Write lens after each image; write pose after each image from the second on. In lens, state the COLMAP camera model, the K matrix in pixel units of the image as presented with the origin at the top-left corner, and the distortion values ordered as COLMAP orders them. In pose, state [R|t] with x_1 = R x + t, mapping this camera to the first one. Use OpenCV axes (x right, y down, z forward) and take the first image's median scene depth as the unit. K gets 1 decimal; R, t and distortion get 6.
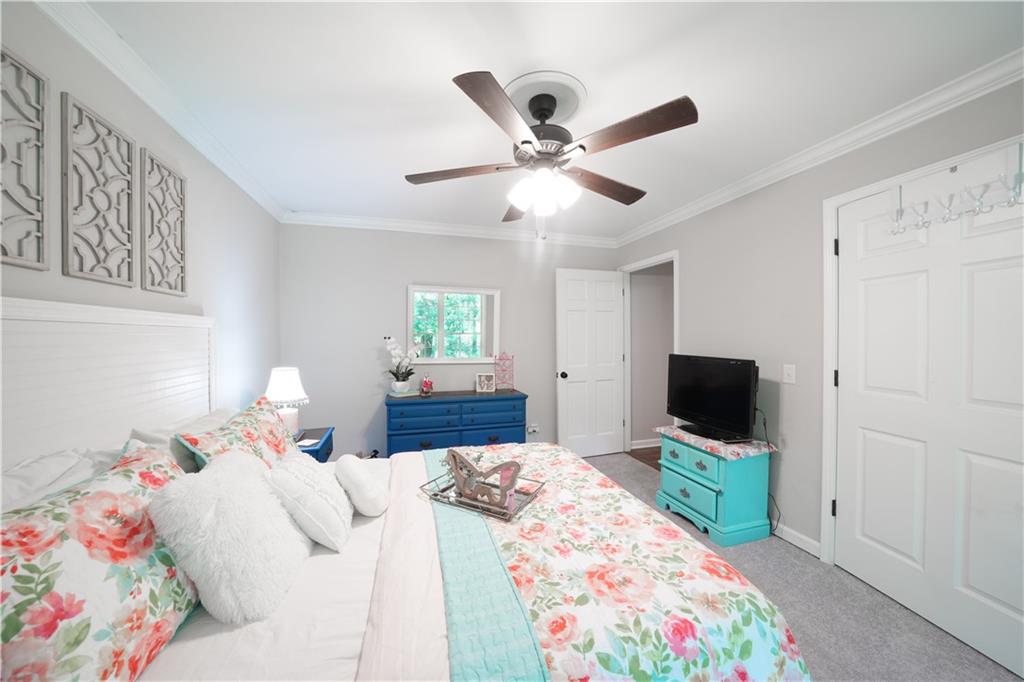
lens RADIAL K [[353.2, 0, 512.0], [0, 353.2, 341.0], [0, 0, 1]] dist [-0.000134, -0.000007]
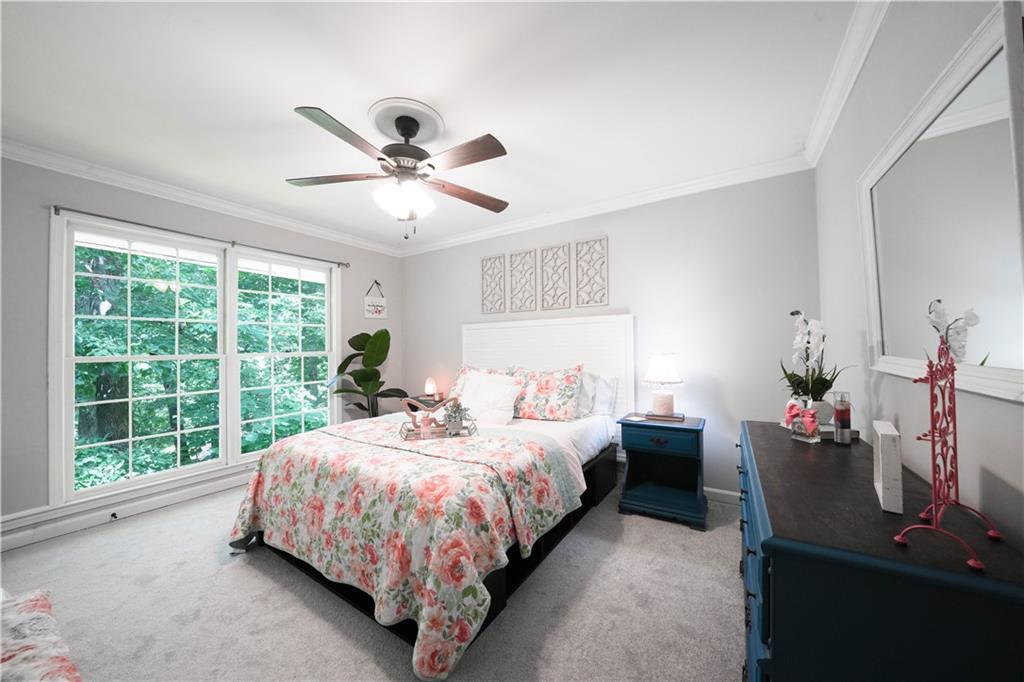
lens RADIAL K [[353.2, 0, 512.0], [0, 353.2, 341.0], [0, 0, 1]] dist [-0.000134, -0.000007]
pose [[-0.748681, -0.001178, -0.662929, 0.639550], [0.007376, 0.999922, -0.010107, 0.073038], [0.662889, -0.012457, -0.748614, 2.225637]]
